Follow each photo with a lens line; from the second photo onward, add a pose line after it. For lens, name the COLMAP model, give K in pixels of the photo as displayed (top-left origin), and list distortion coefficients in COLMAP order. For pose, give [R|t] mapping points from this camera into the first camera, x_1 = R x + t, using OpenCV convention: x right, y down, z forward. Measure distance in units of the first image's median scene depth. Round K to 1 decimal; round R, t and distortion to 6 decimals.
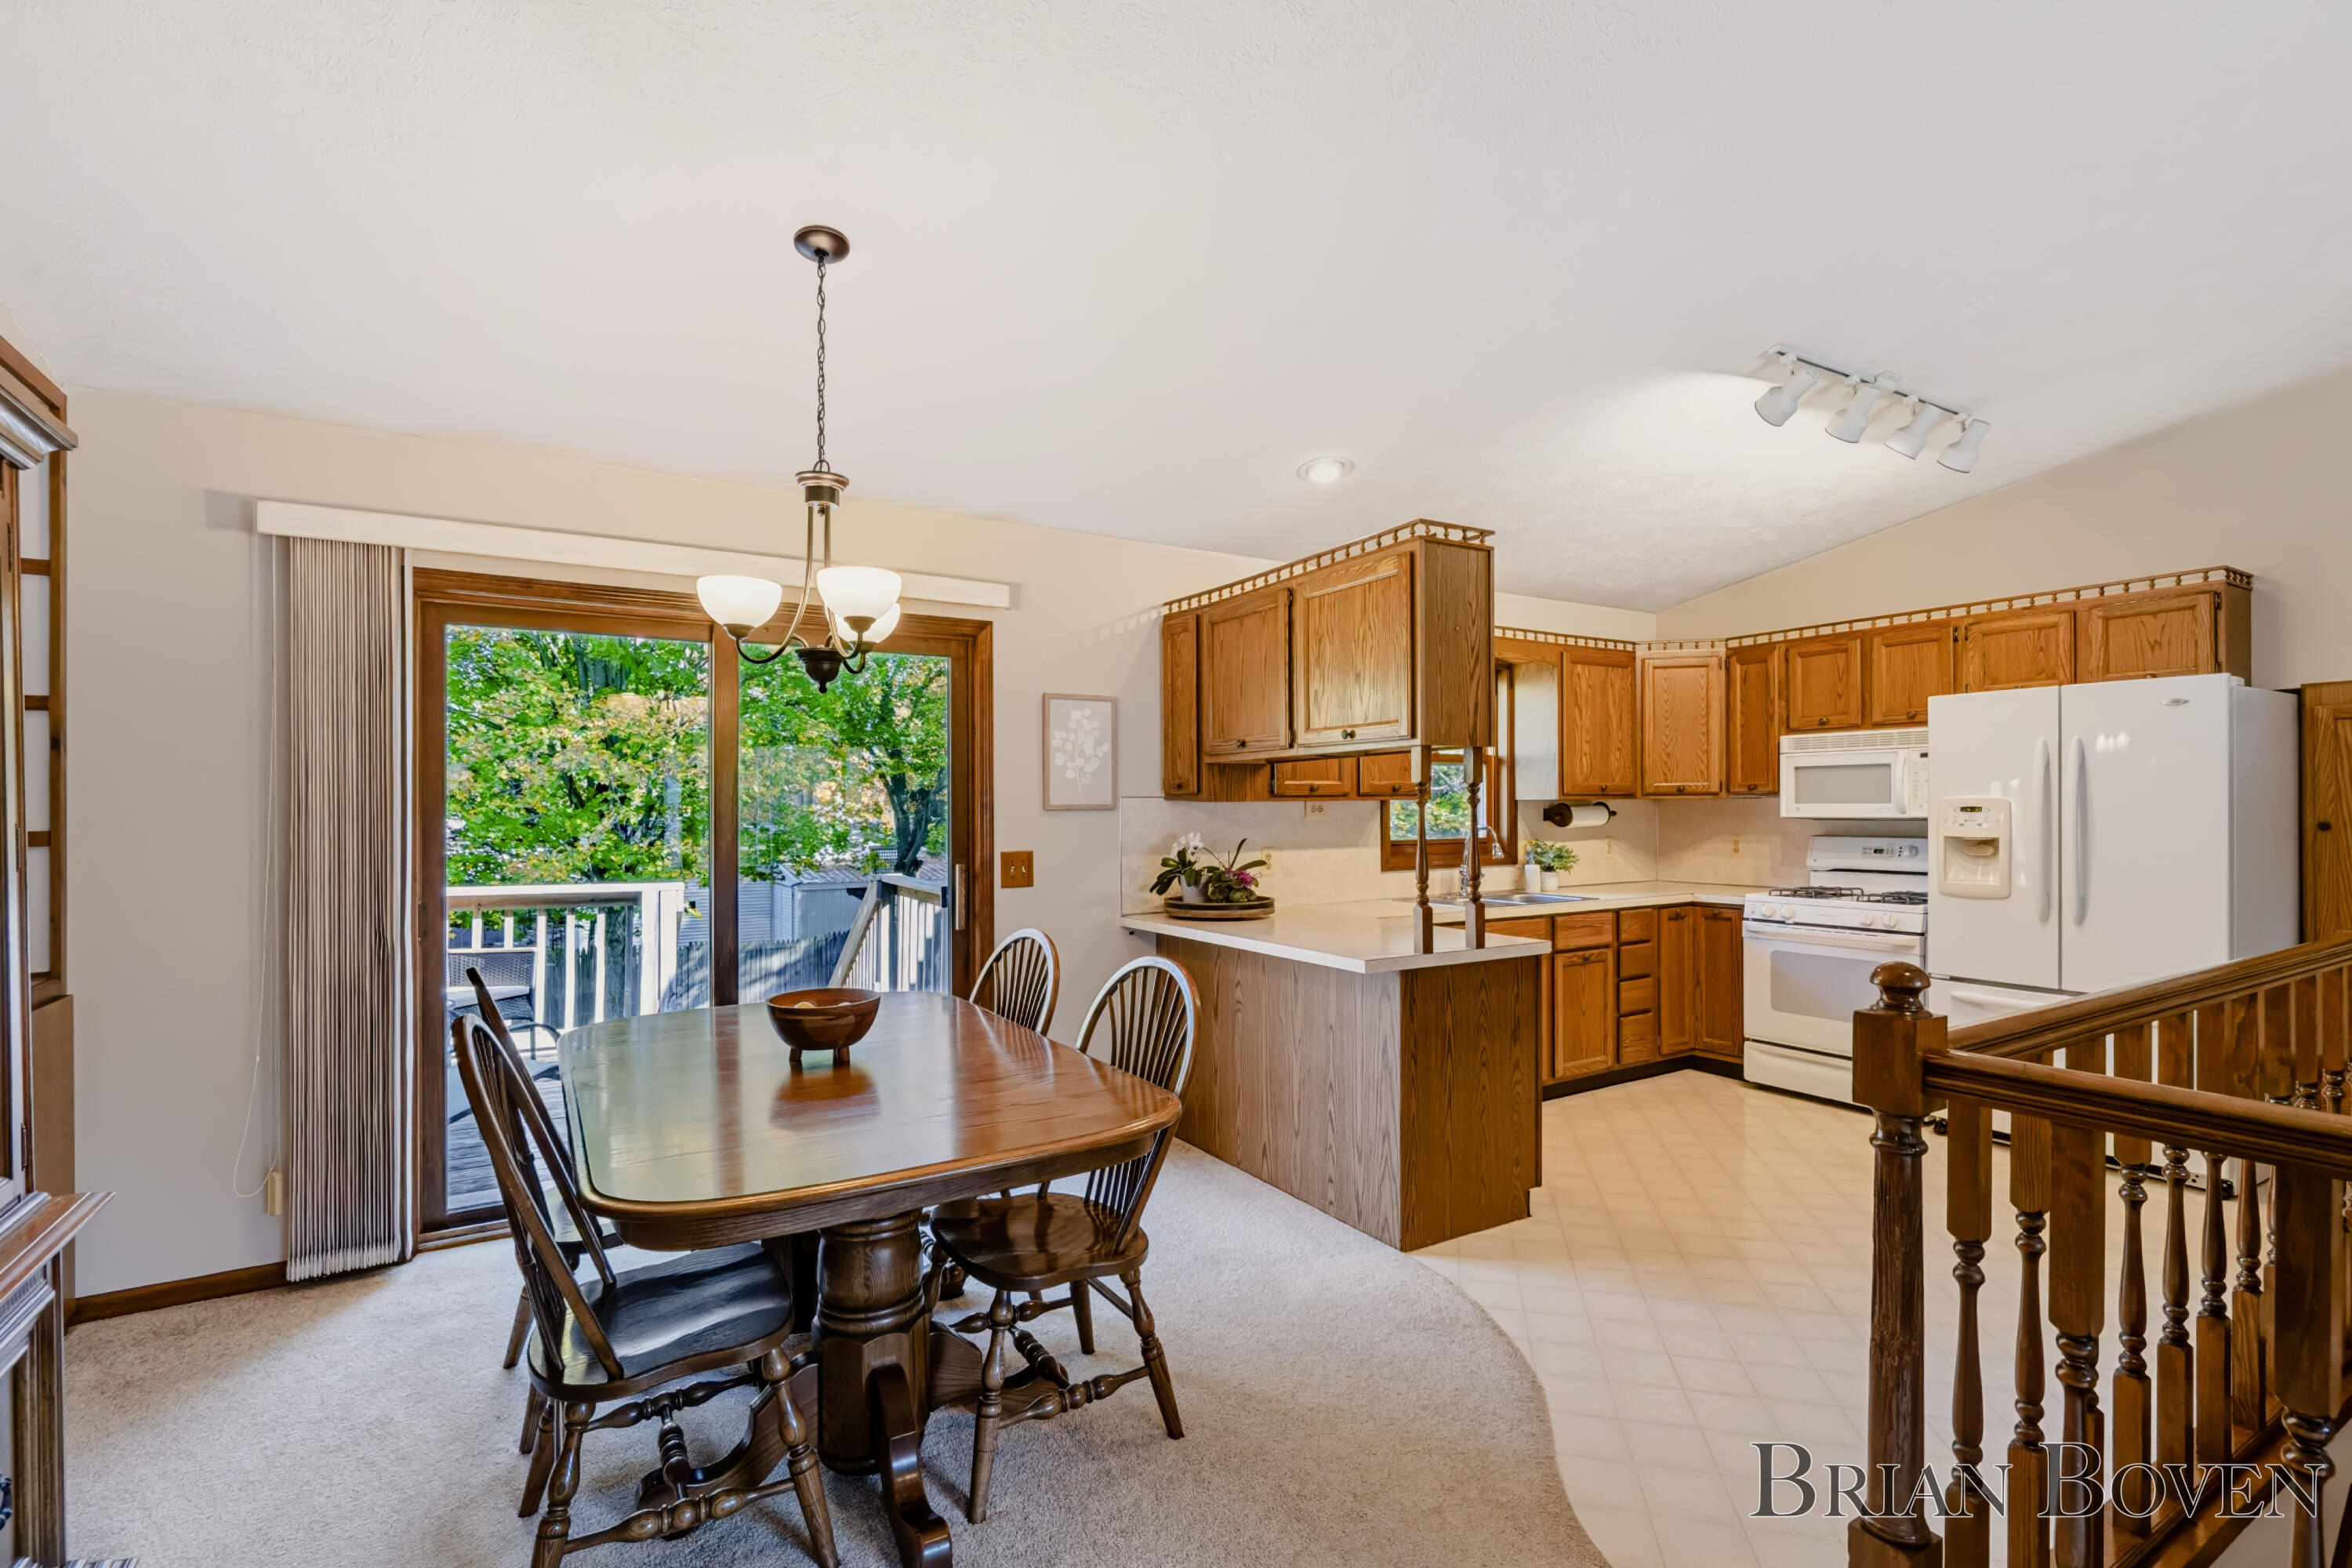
lens RADIAL K [[1075.5, 0, 1182.7], [0, 1075.5, 821.1], [0, 0, 1]] dist [-0.001737, 0.001982]
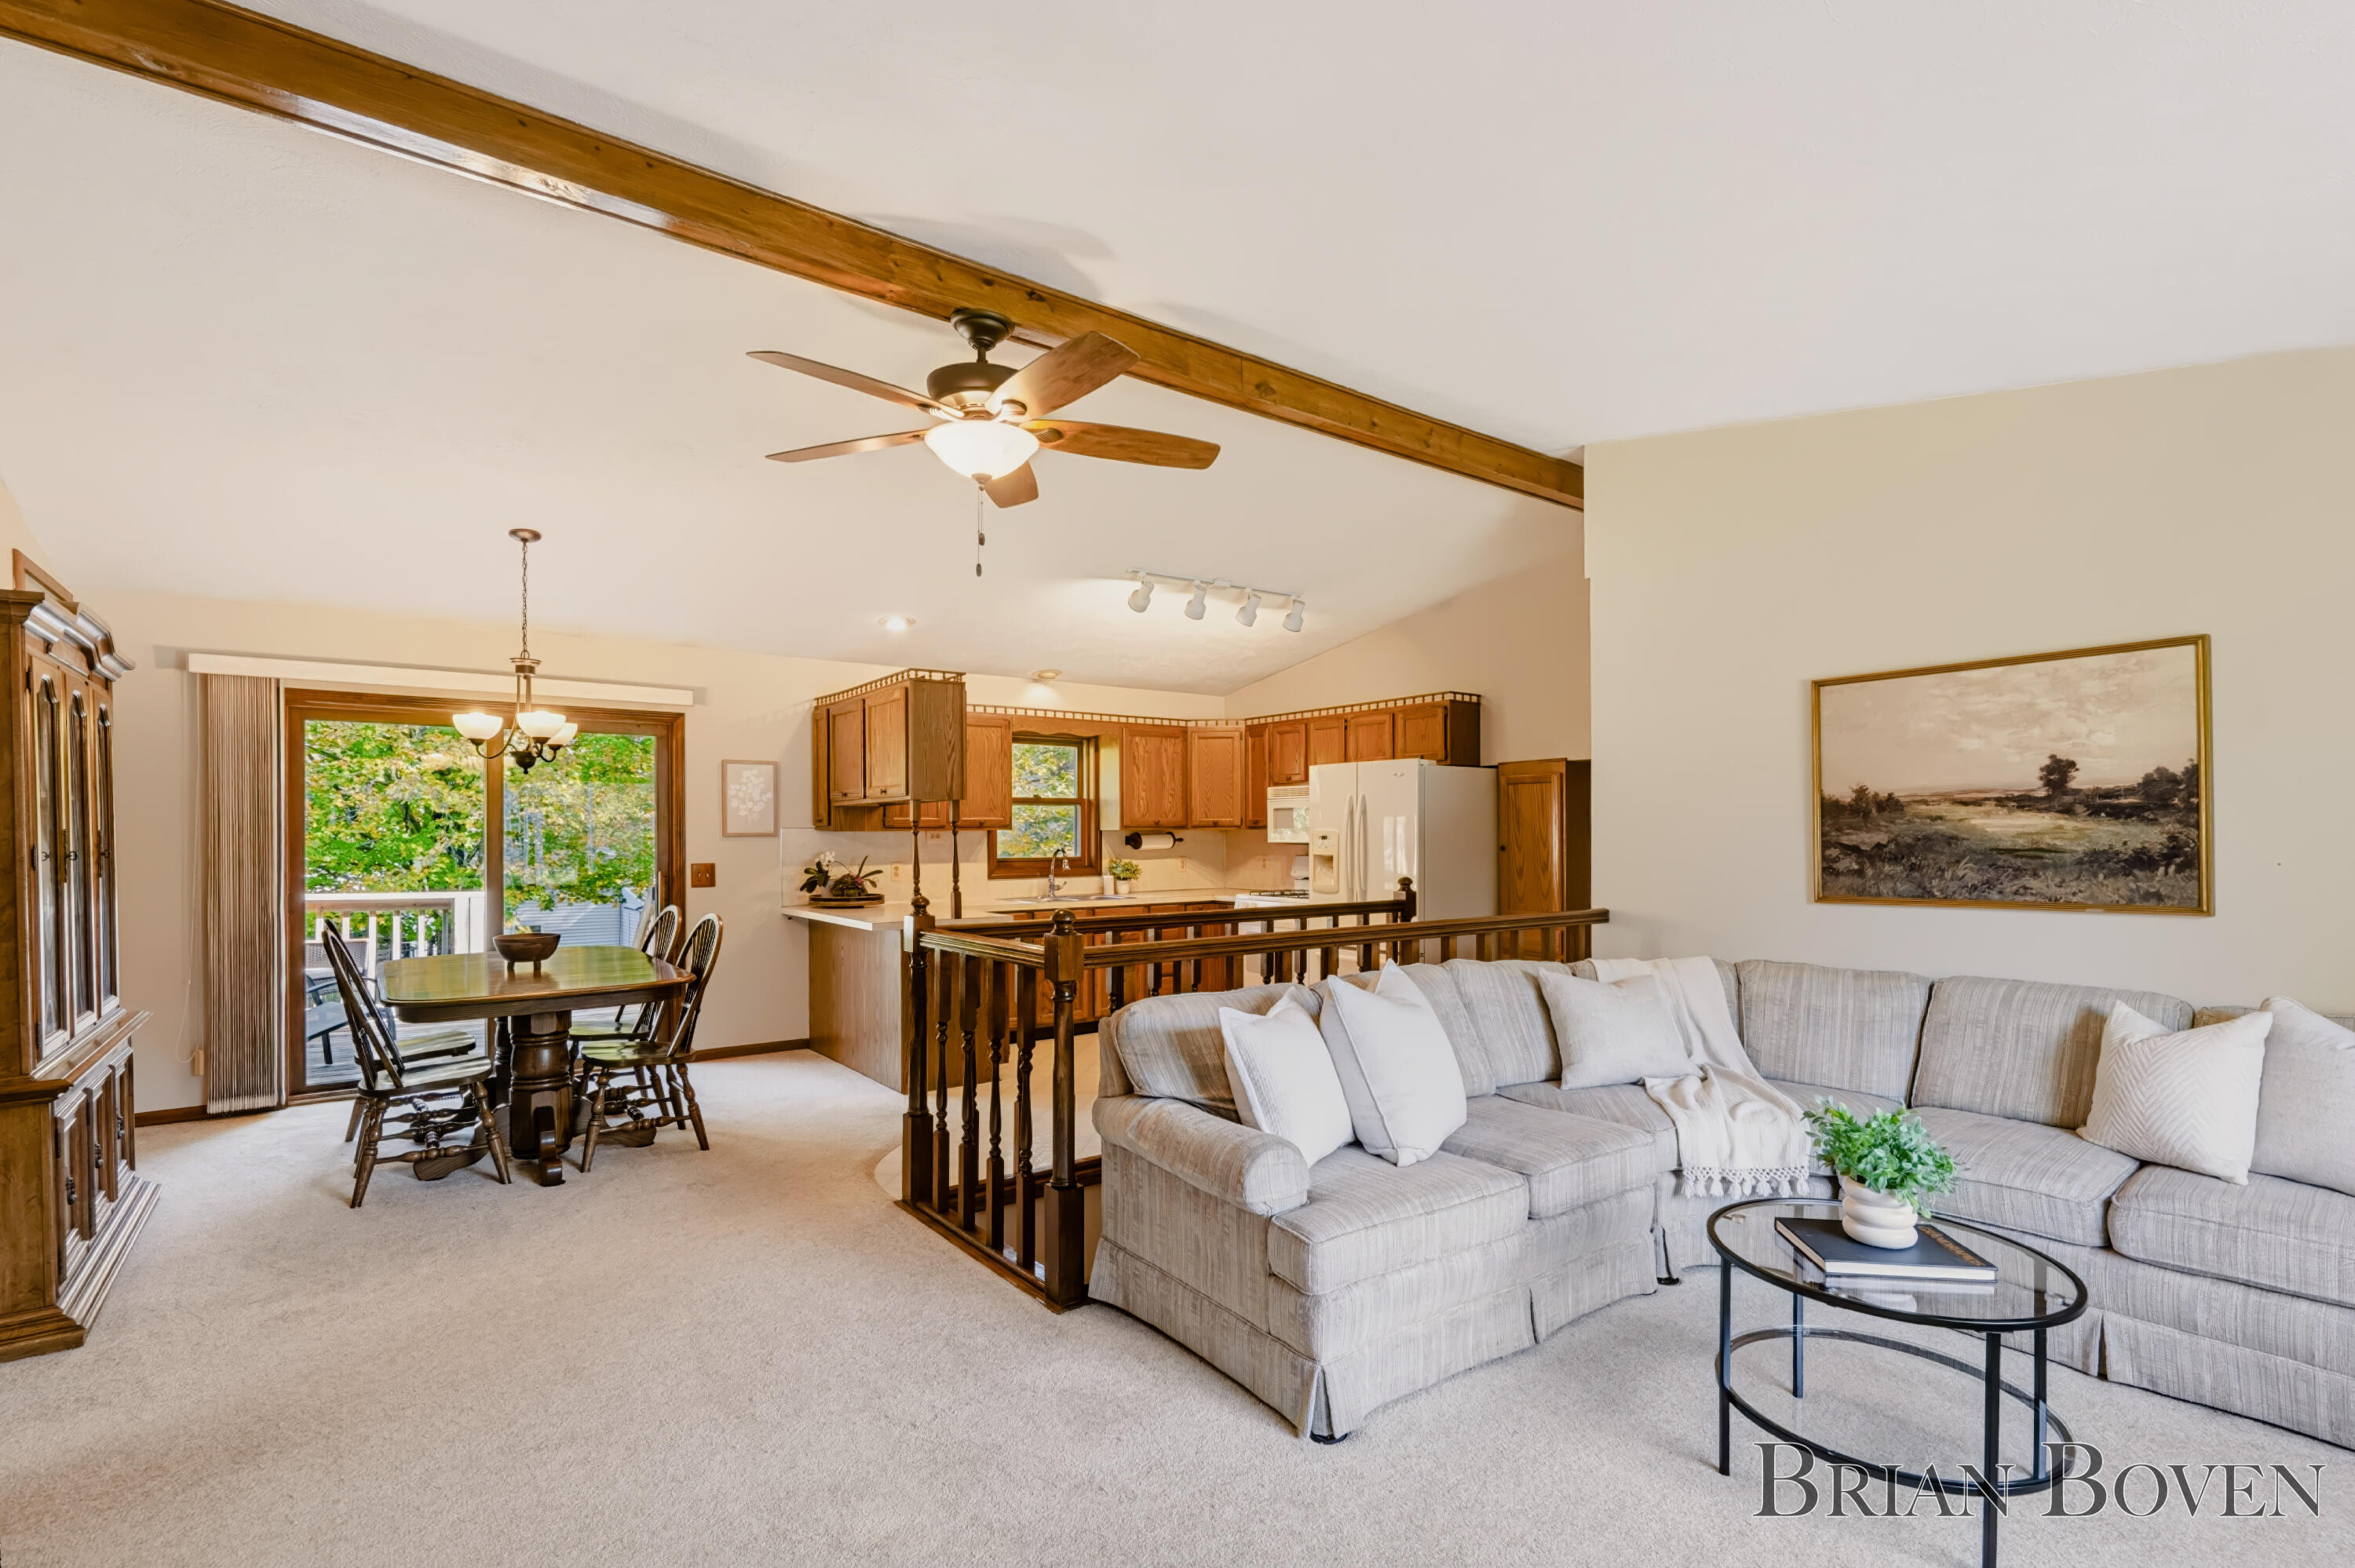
lens RADIAL K [[1076.7, 0, 1171.6], [0, 1076.7, 853.0], [0, 0, 1]] dist [-0.001737, 0.001982]
pose [[0.995407, 0.000835, 0.095731, 0.321633], [-0.001273, 0.999989, 0.004514, 0.004811], [-0.095727, -0.004615, 0.995397, -0.519240]]
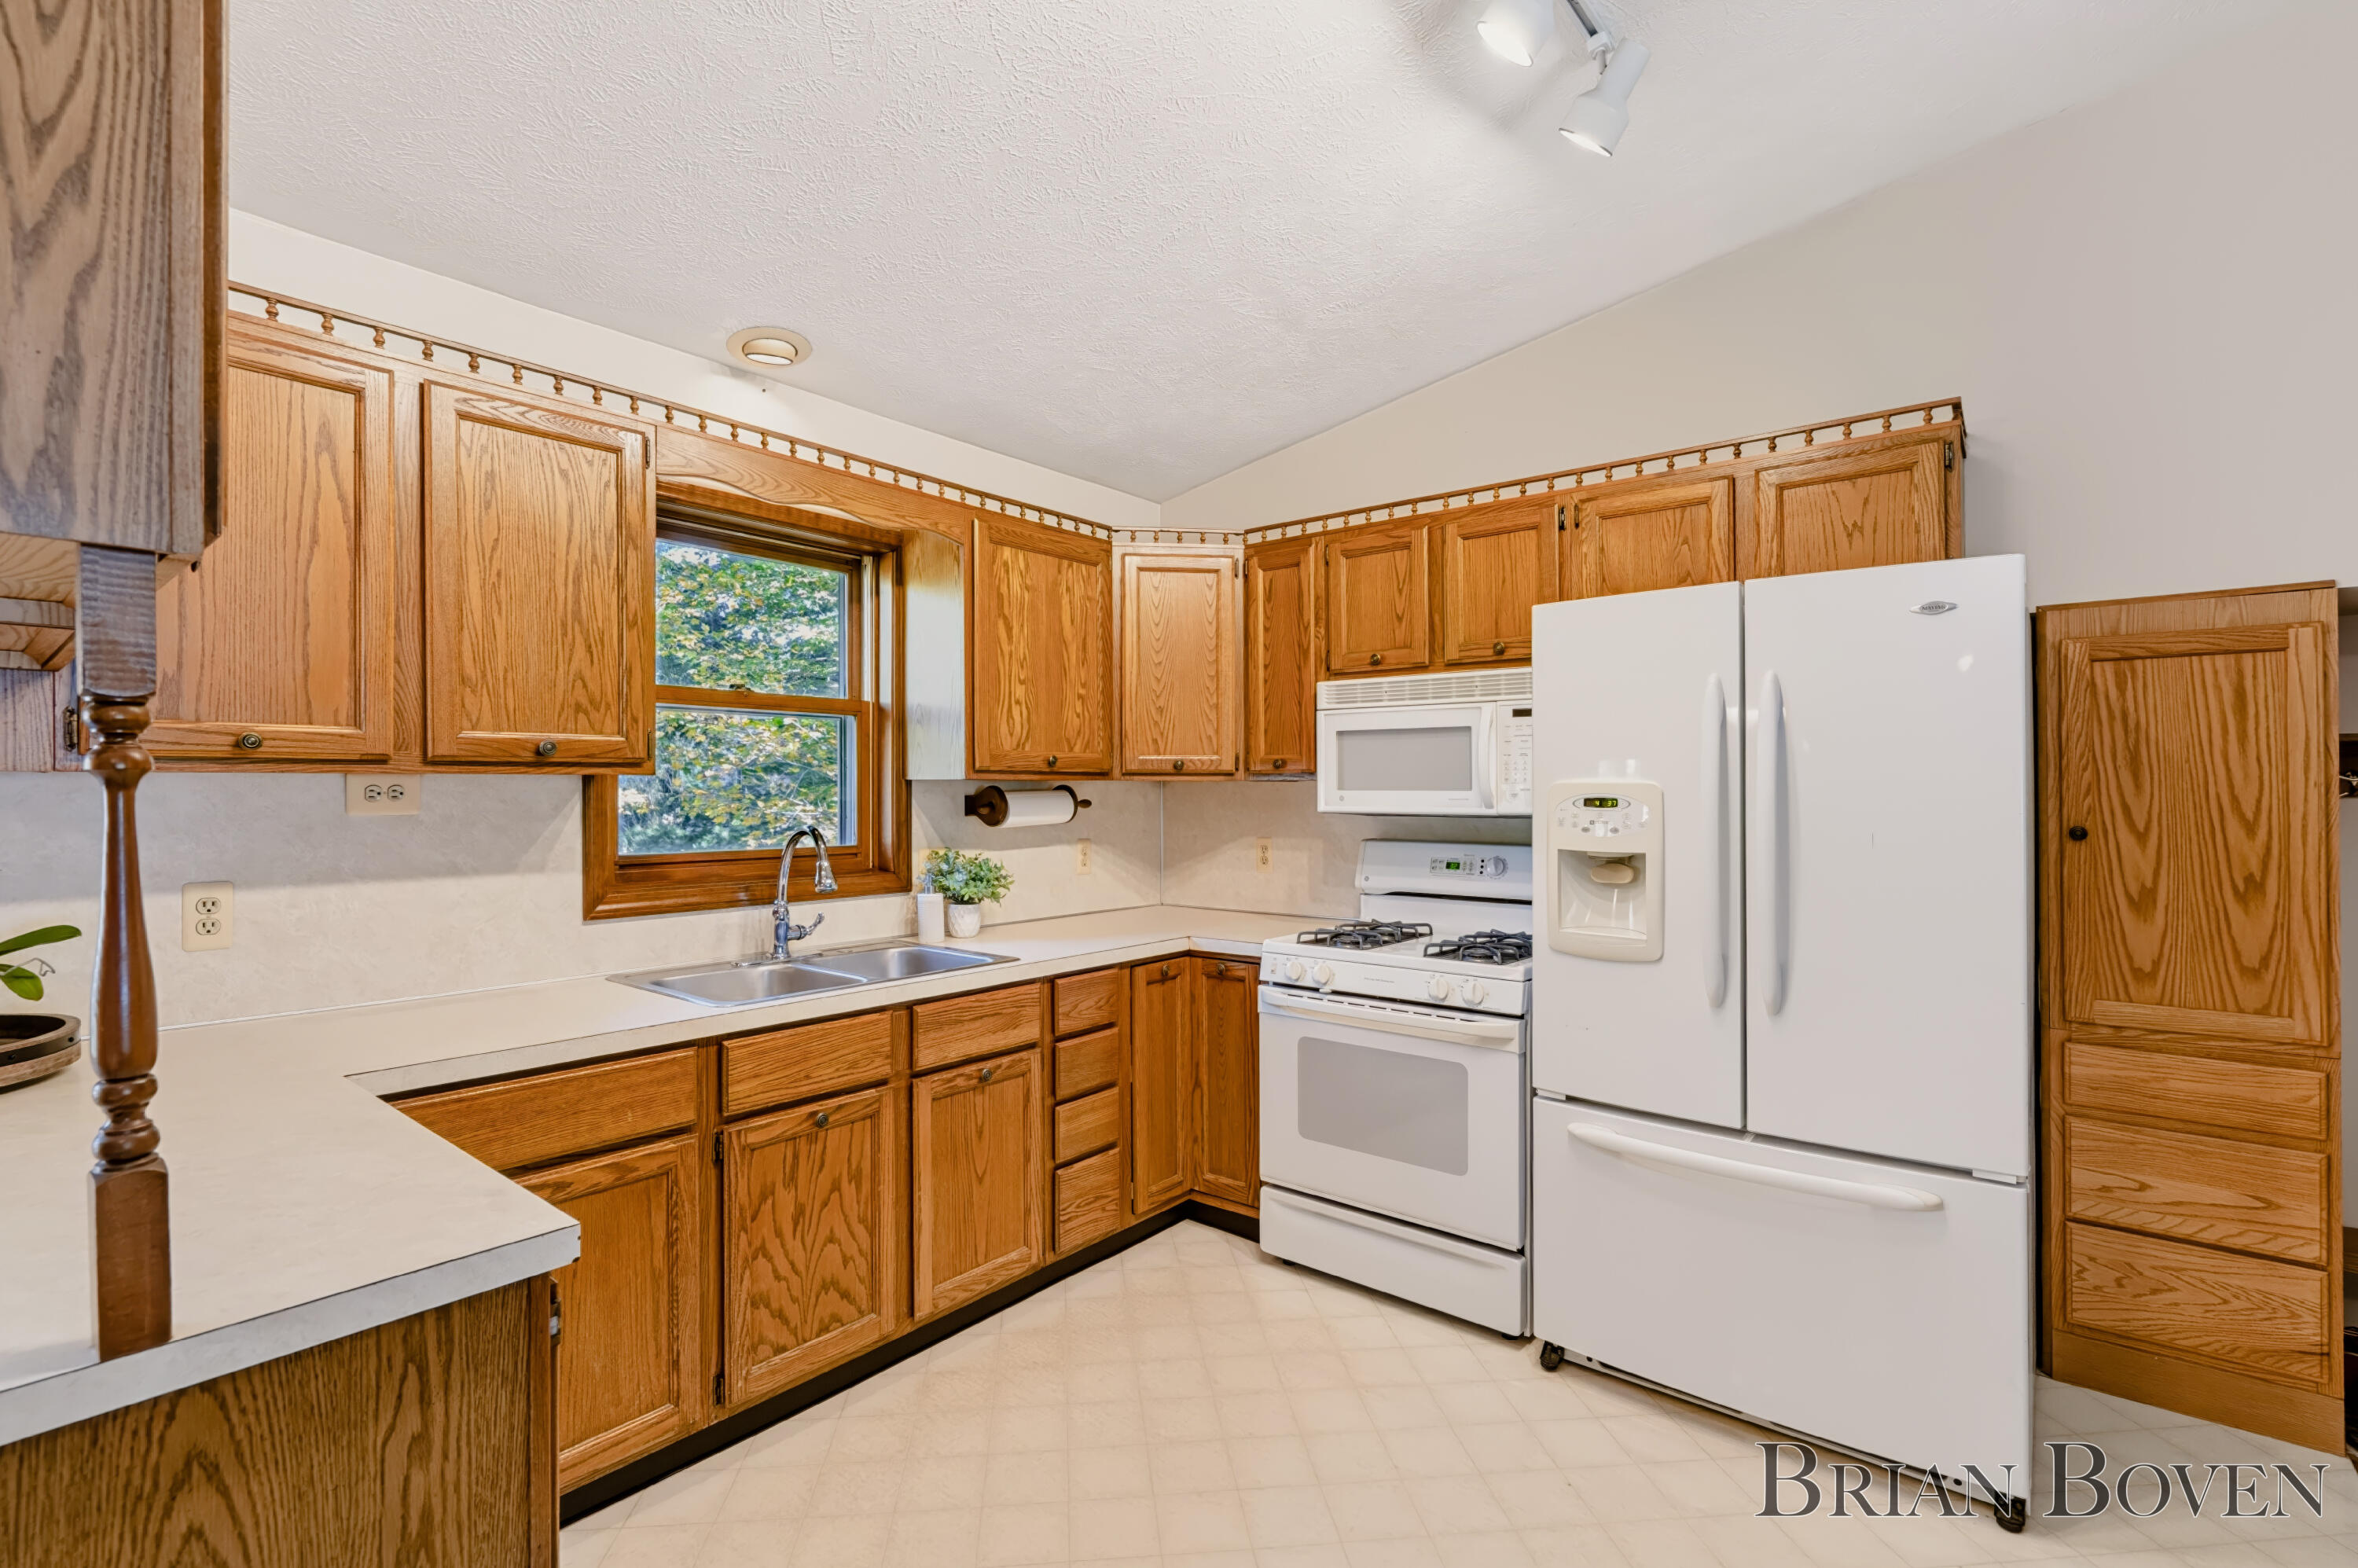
lens RADIAL K [[1078.2, 0, 1178.5], [0, 1078.2, 785.4], [0, 0, 1]] dist [-0.001737, 0.001982]
pose [[0.942035, 0.010063, 0.335364, 0.304384], [-0.003680, 0.999800, -0.019664, -0.007049], [-0.335495, 0.017290, 0.941883, 0.492178]]
